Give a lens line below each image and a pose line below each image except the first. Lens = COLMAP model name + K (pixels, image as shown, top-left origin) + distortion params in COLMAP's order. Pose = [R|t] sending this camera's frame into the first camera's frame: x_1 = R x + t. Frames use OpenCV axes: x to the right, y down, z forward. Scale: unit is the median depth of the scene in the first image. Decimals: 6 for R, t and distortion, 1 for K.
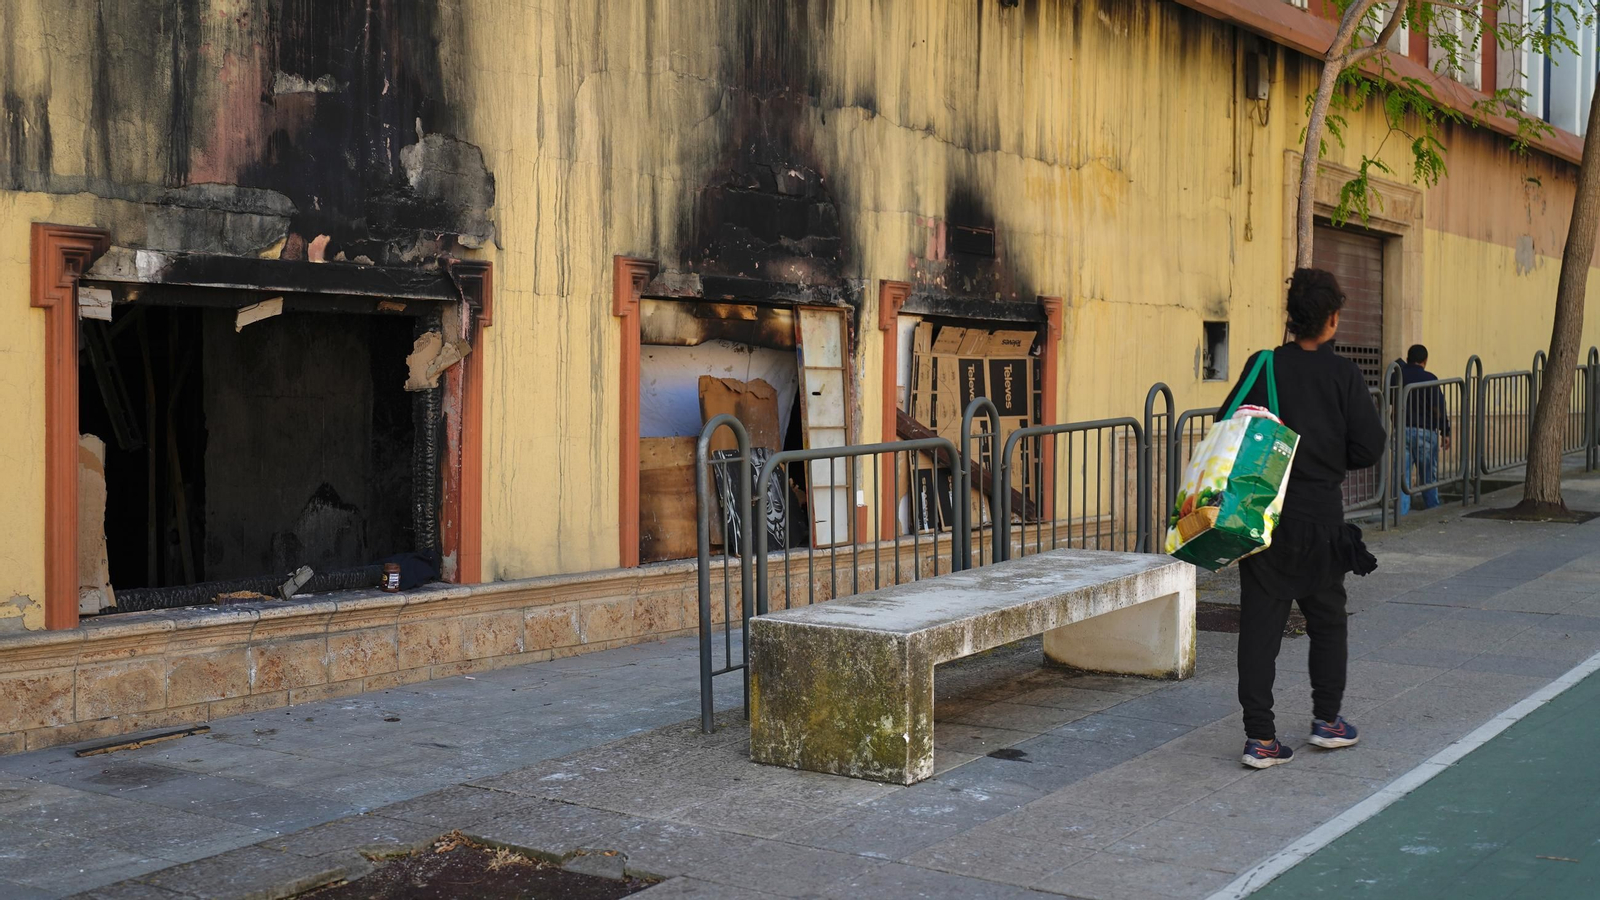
lens RADIAL K [[1944.3, 0, 802.7], [0, 1944.3, 456.7], [0, 0, 1]] dist [0.034076, 0.000000]
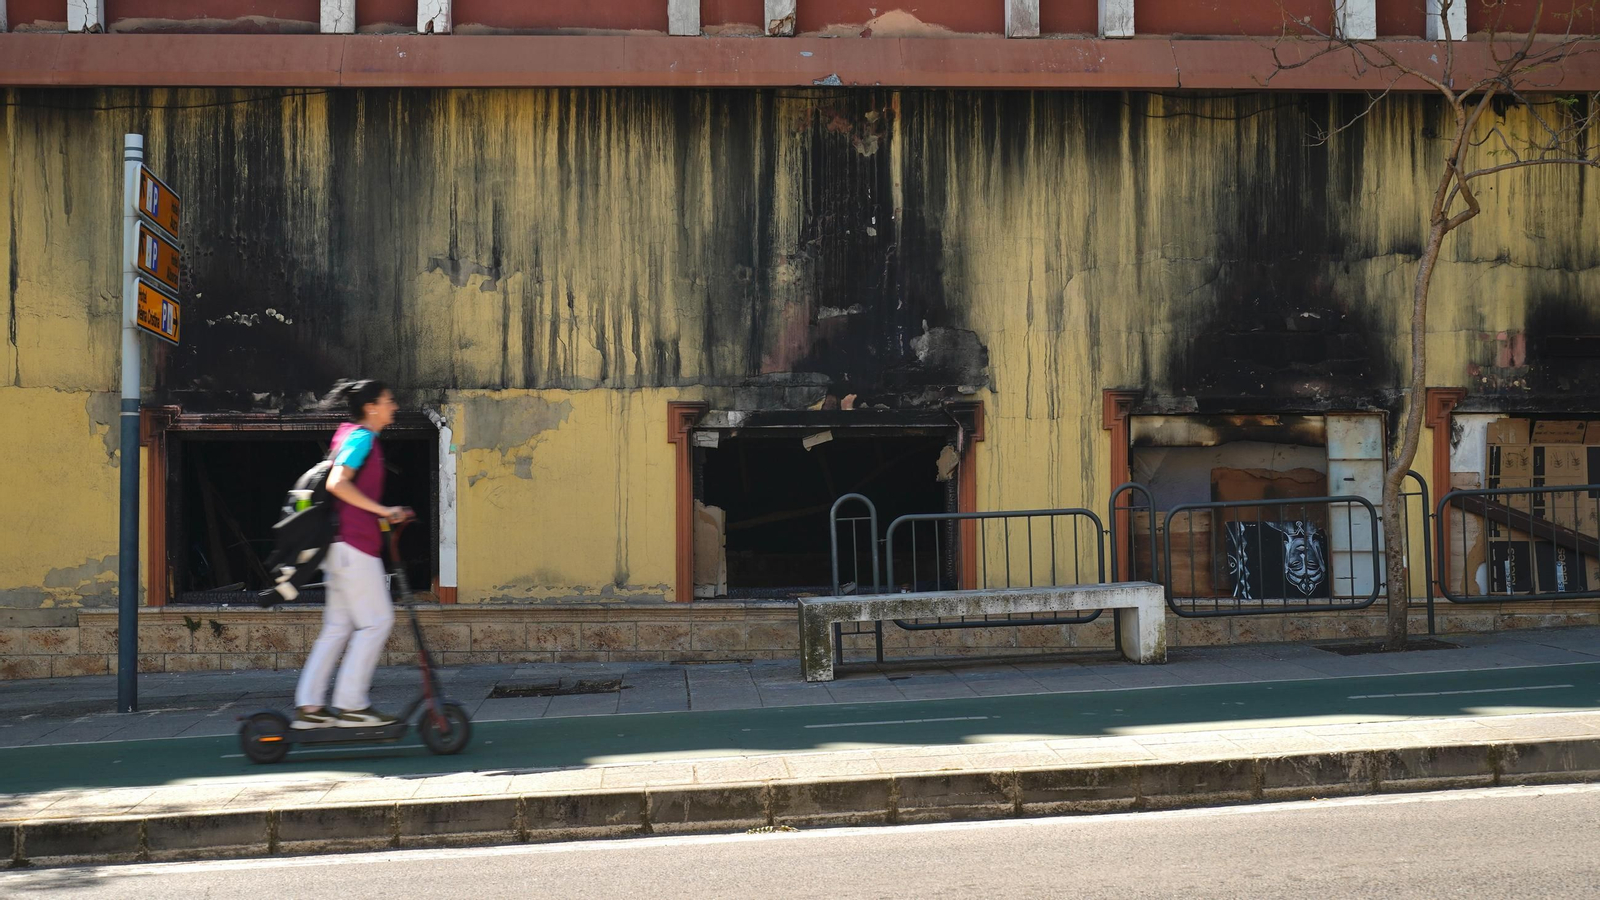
lens RADIAL K [[2266.4, 0, 801.0], [0, 2266.4, 455.1], [0, 0, 1]] dist [0.013837, 0.000000]
pose [[0.626294, -0.017906, -0.779381, 1.362429], [-0.016290, 0.999217, -0.036047, 0.016972], [0.779416, 0.035272, 0.625512, -0.329779]]
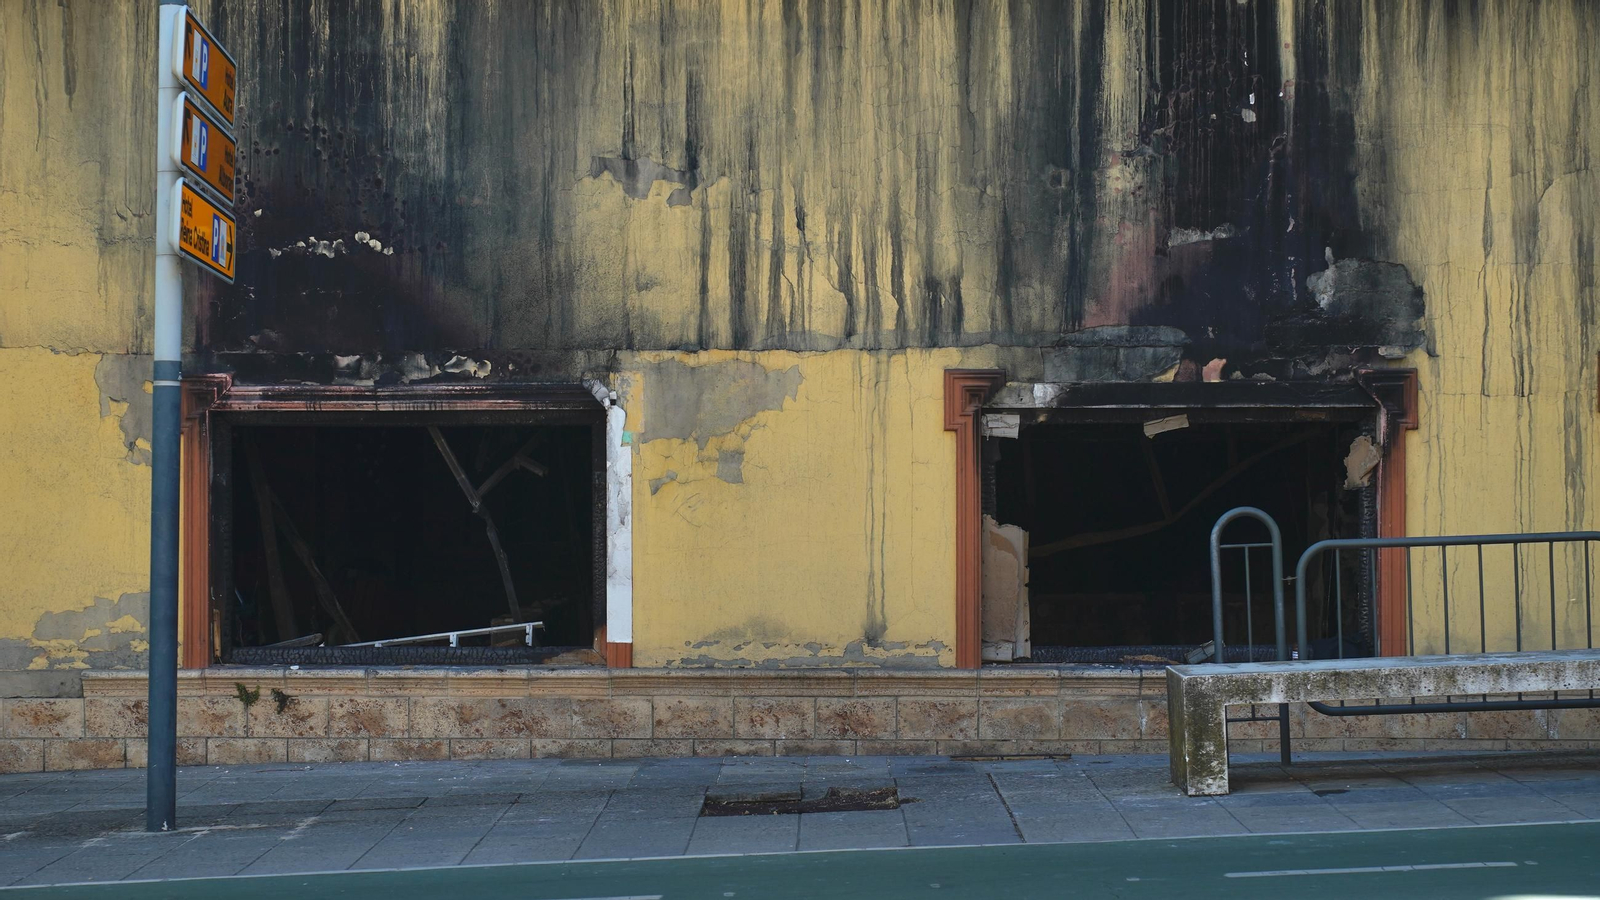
lens RADIAL K [[3001.1, 0, 801.9], [0, 3001.1, 441.1], [0, 0, 1]] dist [0.015446, 0.000000]
pose [[0.576186, -0.020091, -0.817071, 1.125322], [-0.021511, 0.998979, -0.039734, 0.014669], [0.817035, 0.040470, 0.575166, -0.260402]]
